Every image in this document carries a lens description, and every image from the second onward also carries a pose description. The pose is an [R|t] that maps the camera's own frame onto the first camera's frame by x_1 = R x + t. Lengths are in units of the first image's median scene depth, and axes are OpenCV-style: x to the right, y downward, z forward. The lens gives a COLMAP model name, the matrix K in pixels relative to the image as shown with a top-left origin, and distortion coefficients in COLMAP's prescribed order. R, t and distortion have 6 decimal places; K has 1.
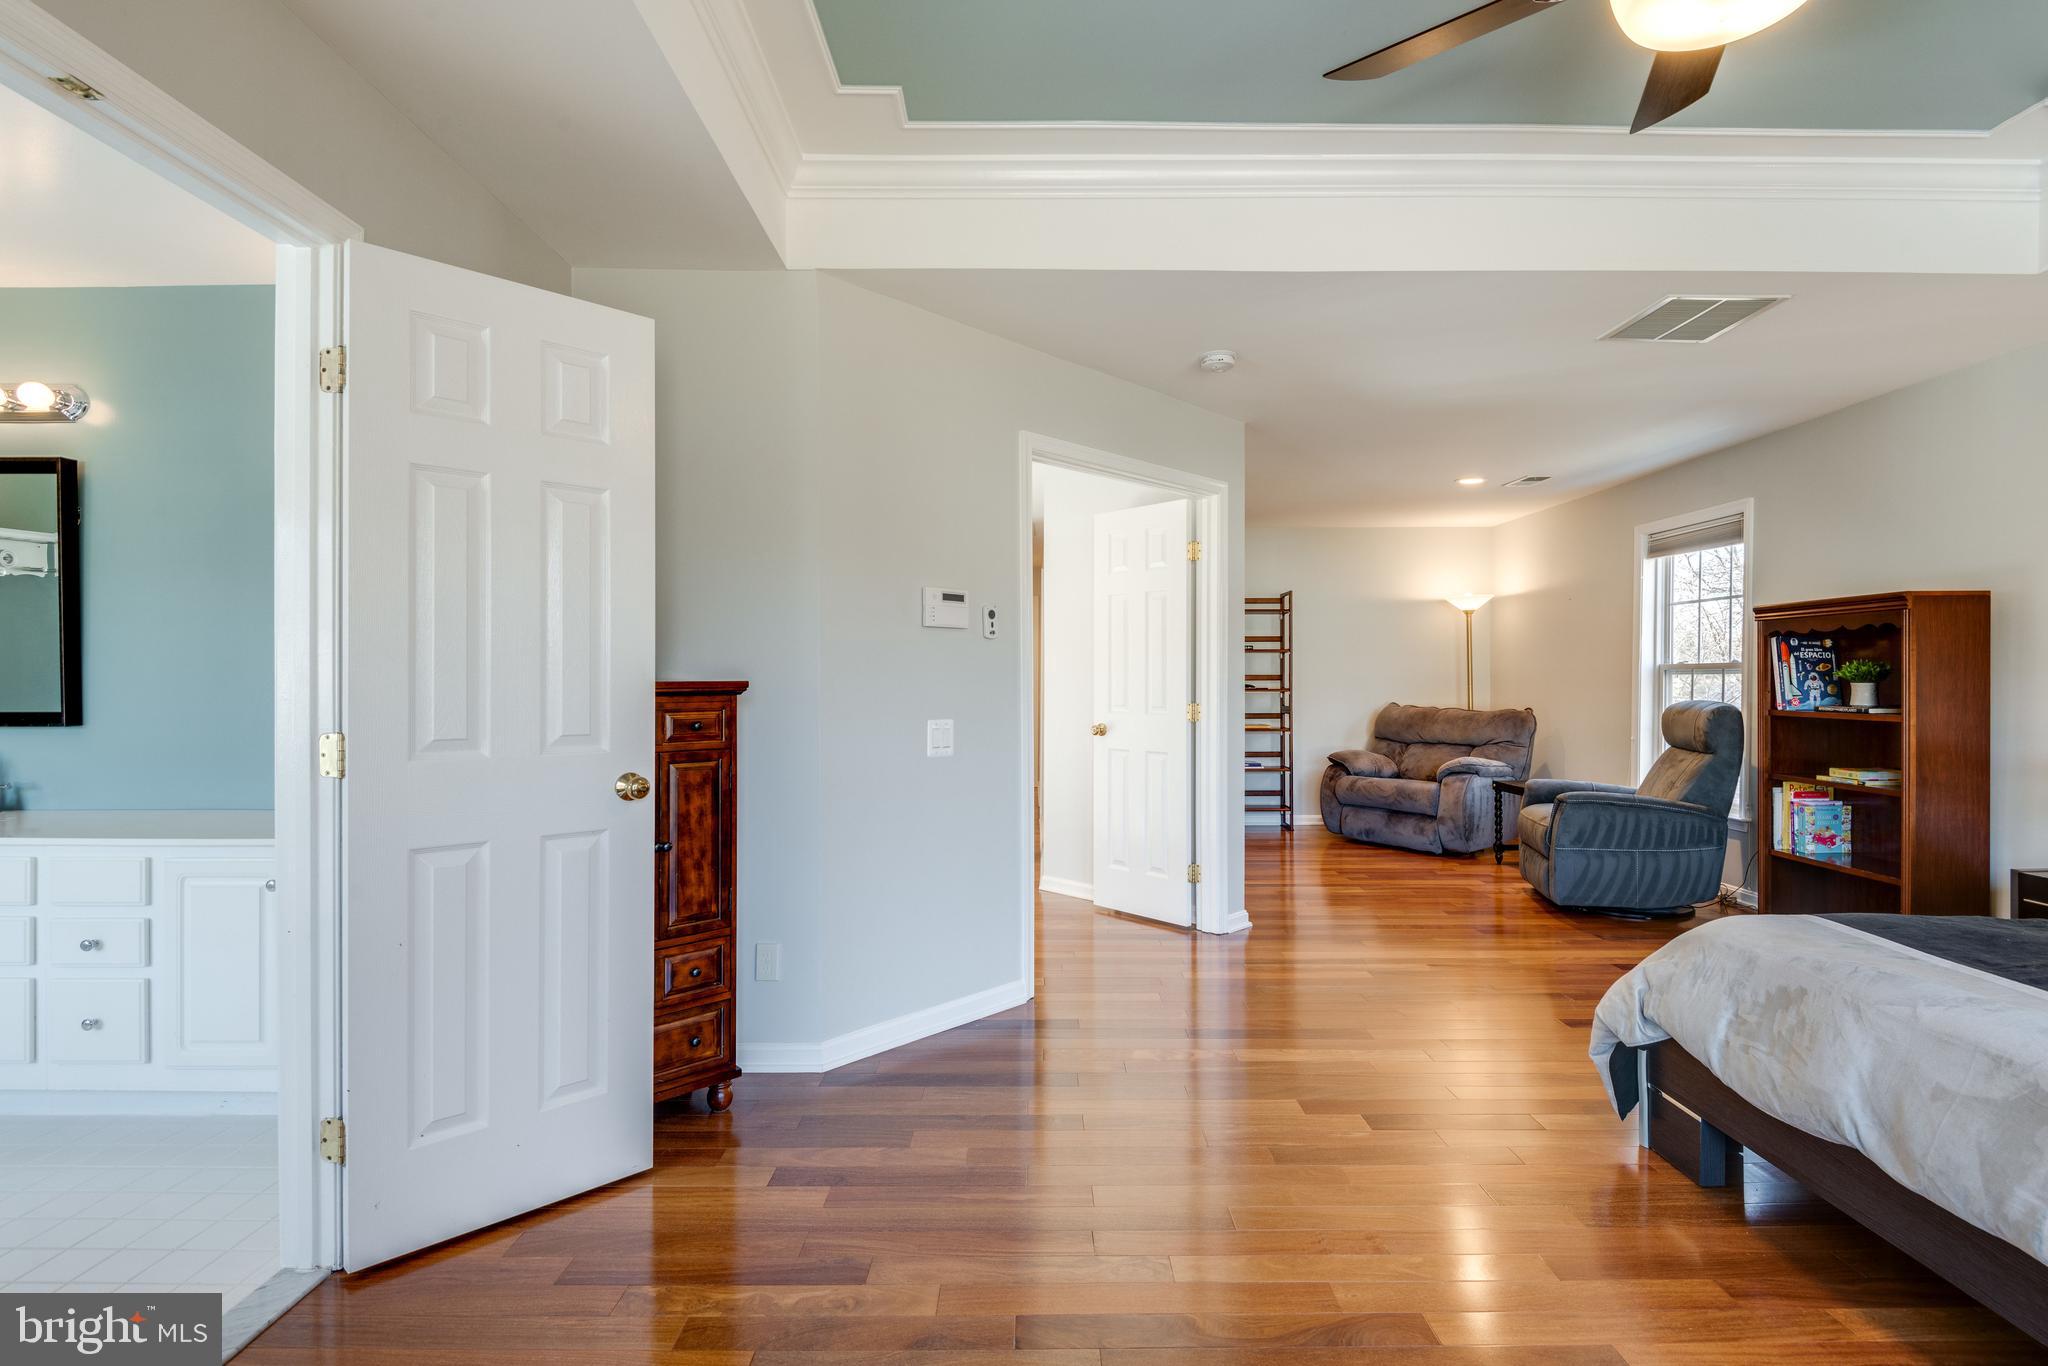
lens RADIAL K [[994.9, 0, 1025.5], [0, 994.9, 679.3], [0, 0, 1]] dist [-0.008198, -0.004238]
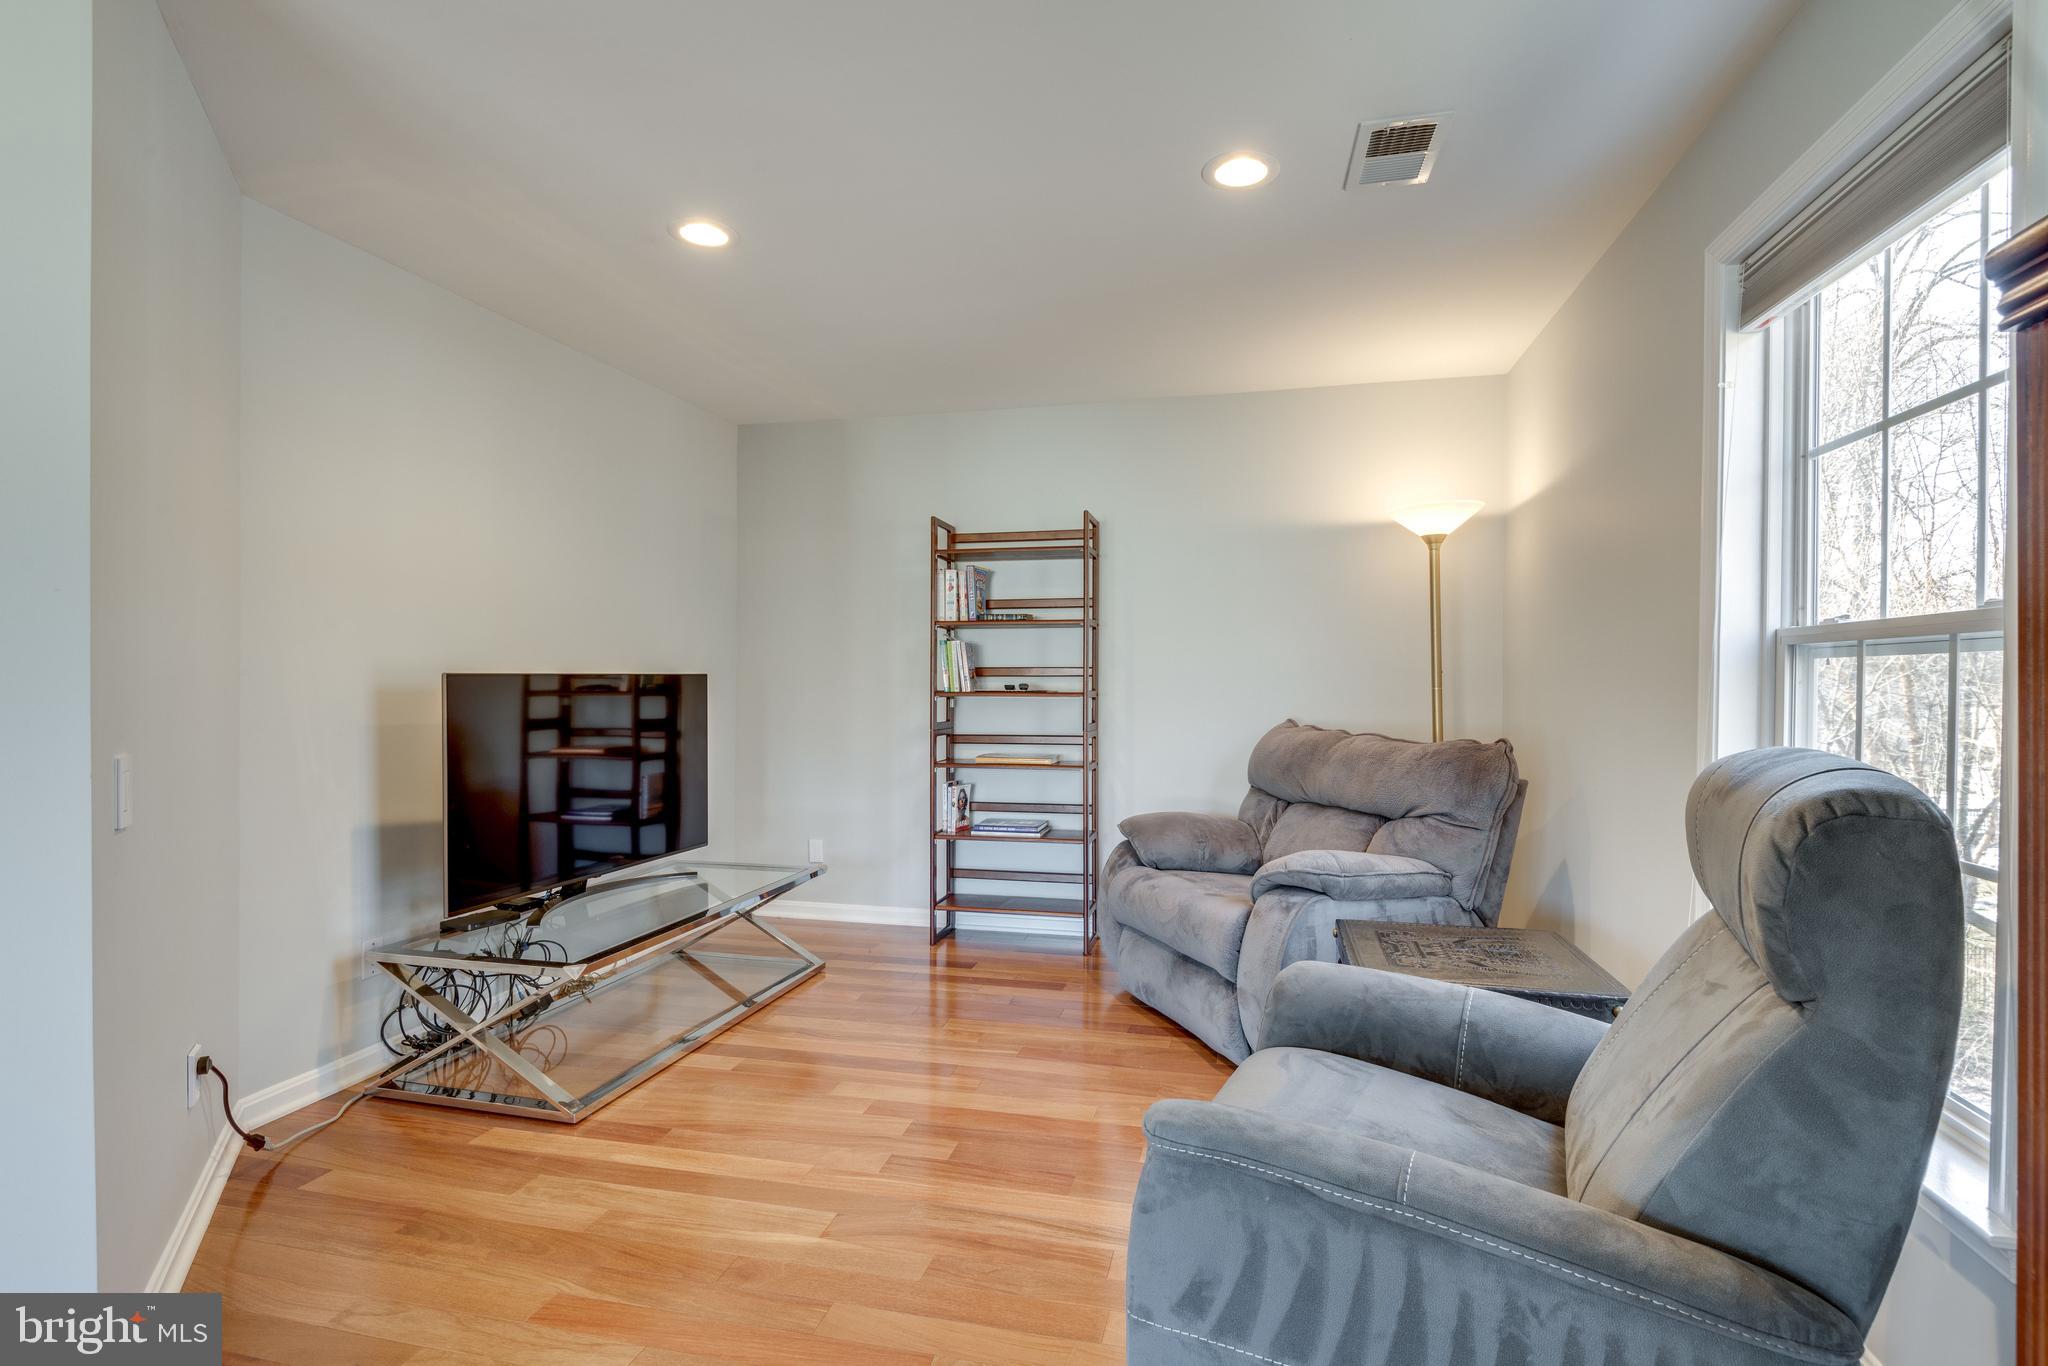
lens RADIAL K [[994.9, 0, 1025.0], [0, 994.9, 687.9], [0, 0, 1]] dist [-0.008198, -0.004238]
pose [[0.974279, -0.000068, -0.225346, 0.456349], [0.002299, 0.999951, 0.009638, 0.002036], [0.225334, -0.009908, 0.974231, 0.594494]]
